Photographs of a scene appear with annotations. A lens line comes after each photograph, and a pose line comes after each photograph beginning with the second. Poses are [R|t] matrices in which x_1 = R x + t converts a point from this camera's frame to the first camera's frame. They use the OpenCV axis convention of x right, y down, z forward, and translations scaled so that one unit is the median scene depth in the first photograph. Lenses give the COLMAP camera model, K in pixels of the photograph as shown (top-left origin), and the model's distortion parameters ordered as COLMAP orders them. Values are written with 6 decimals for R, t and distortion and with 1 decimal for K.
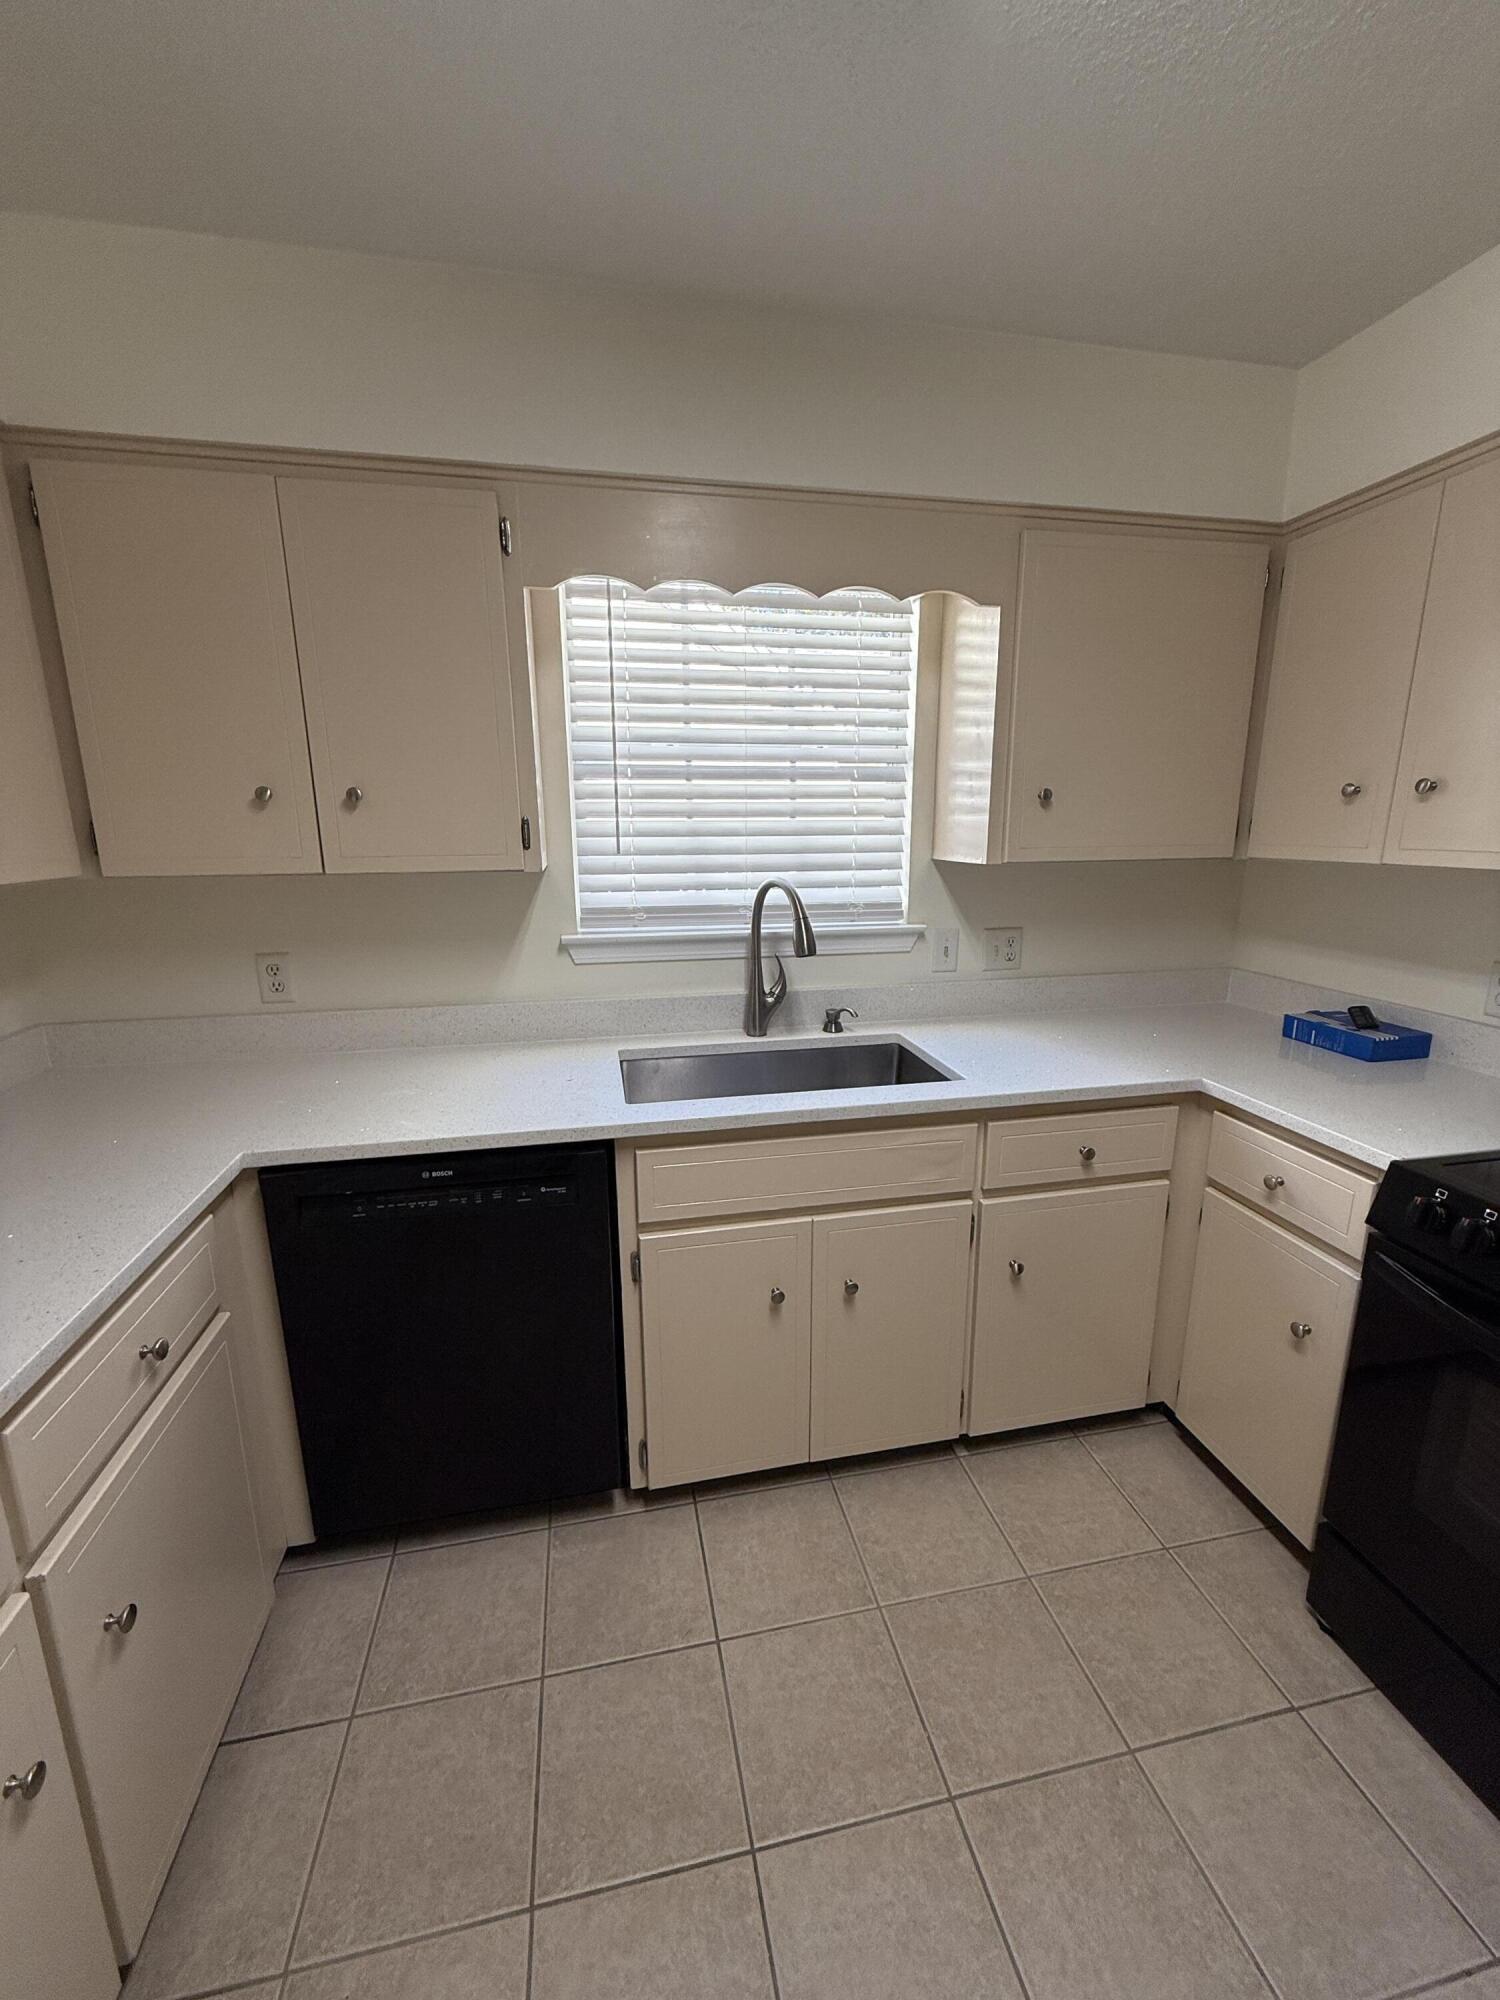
lens RADIAL K [[802.7, 0, 754.9], [0, 802.7, 1001.5], [0, 0, 1]] dist [-0.000174, -0.000438]
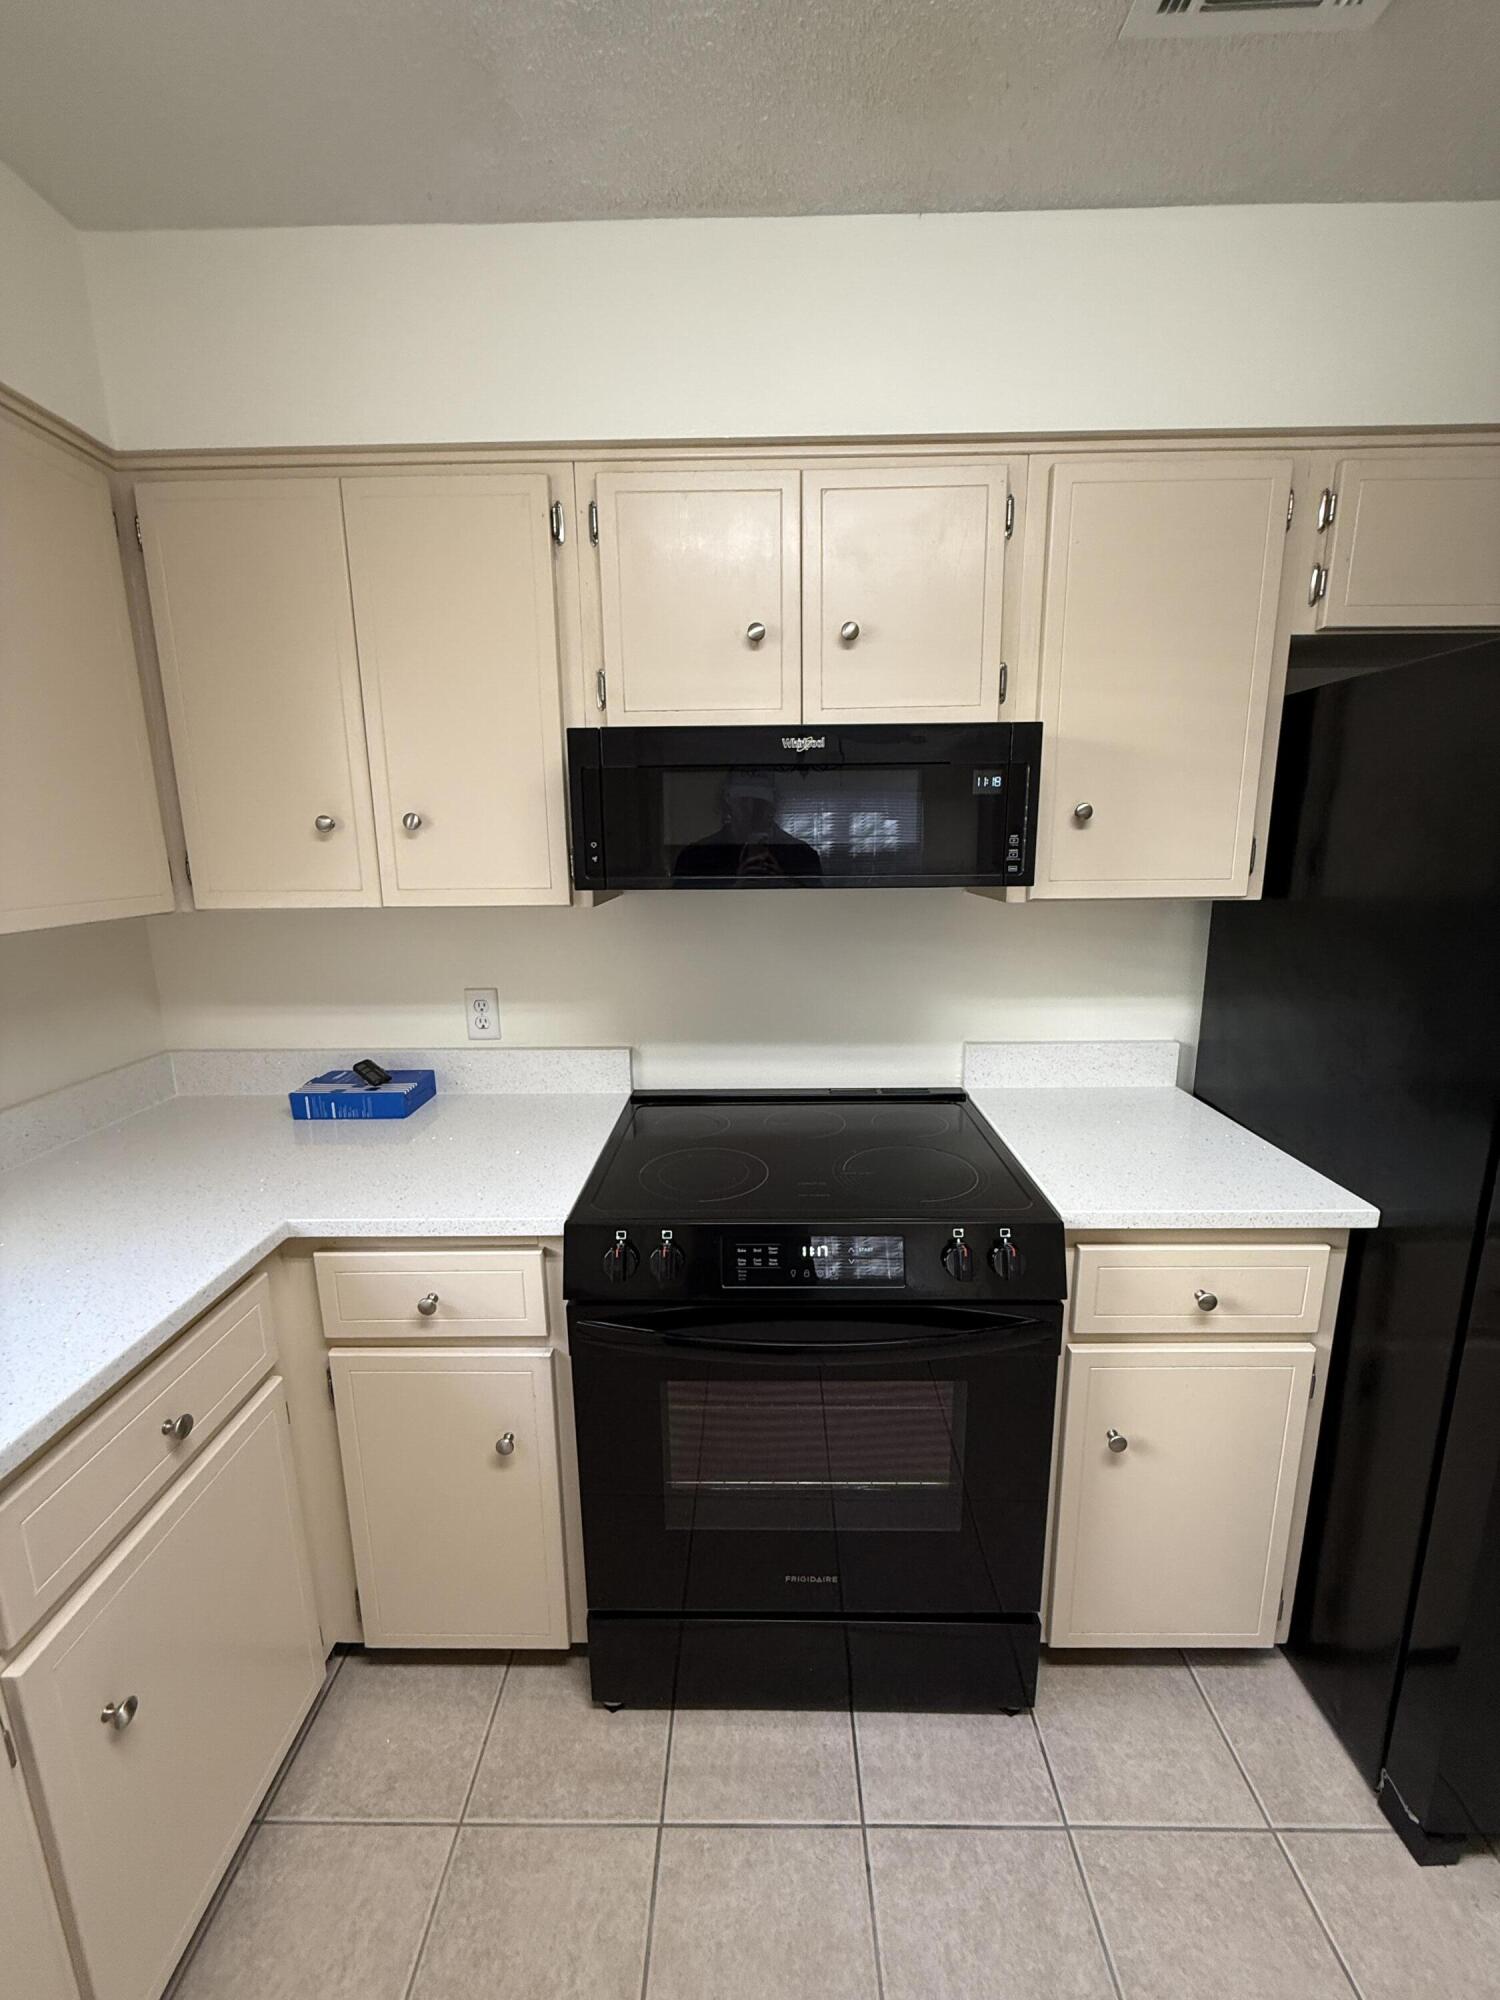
lens RADIAL K [[802.7, 0, 748.7], [0, 802.7, 997.2], [0, 0, 1]] dist [-0.000174, -0.000438]
pose [[0.214589, -0.189632, 0.958118, -0.001799], [0.222236, 0.964720, 0.141165, -0.099834], [-0.951085, 0.182636, 0.249162, 0.372468]]
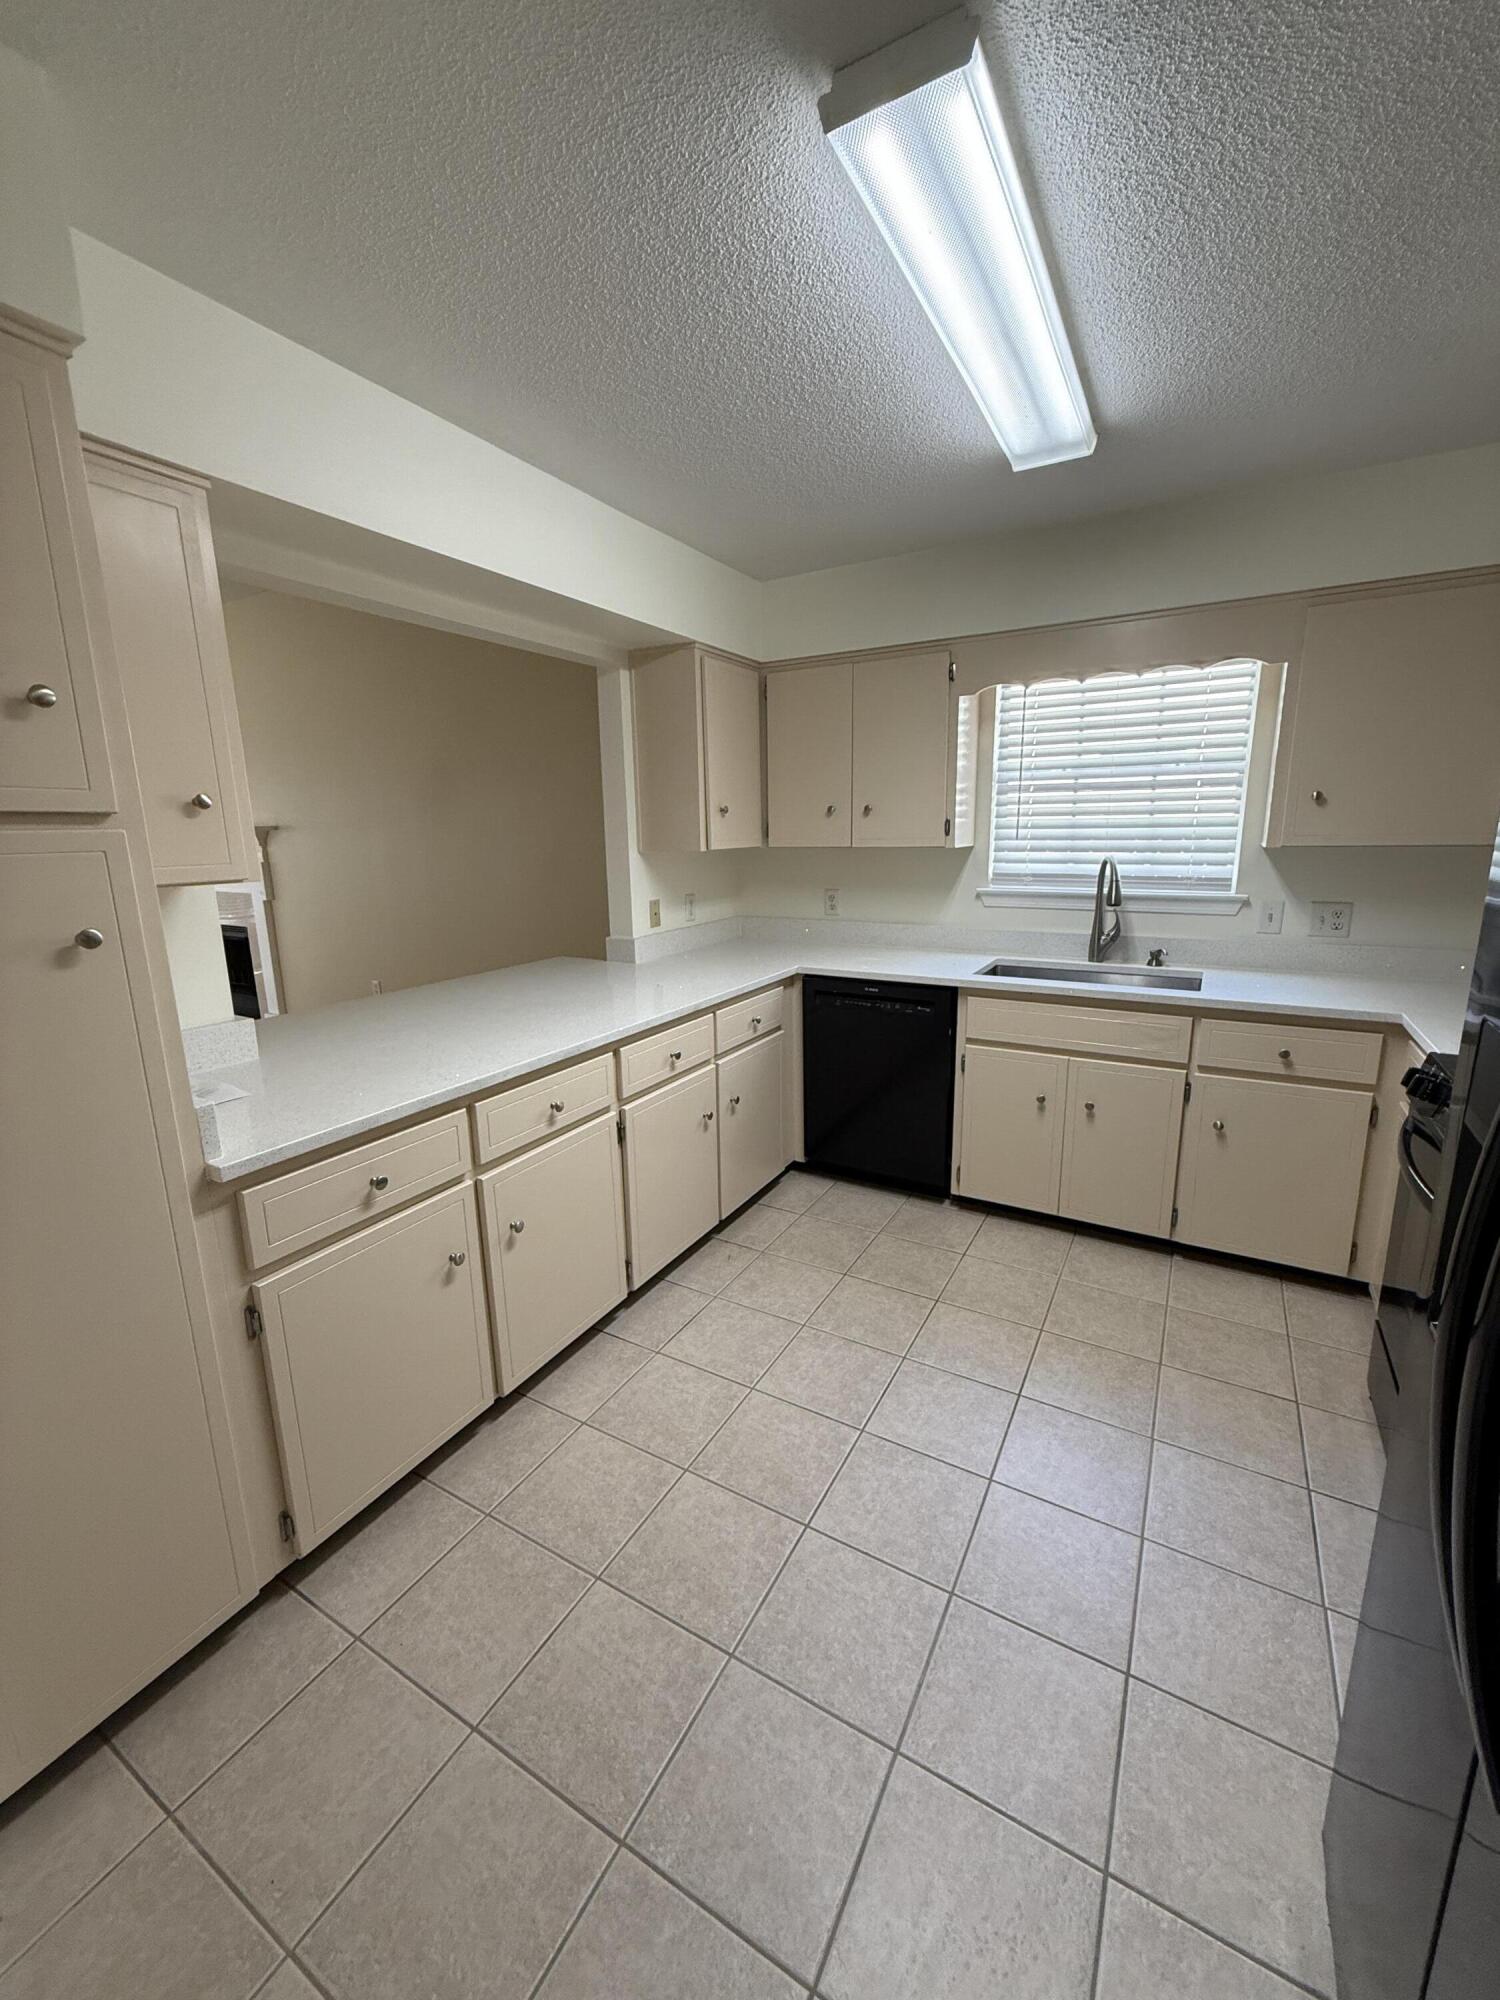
lens RADIAL K [[802.7, 0, 747.2], [0, 802.7, 996.6], [0, 0, 1]] dist [-0.000174, -0.000438]
pose [[0.748554, 0.131685, -0.649867, 0.577154], [-0.130085, 0.990200, 0.050808, 0.132848], [0.650189, 0.046505, 0.758348, -0.636306]]
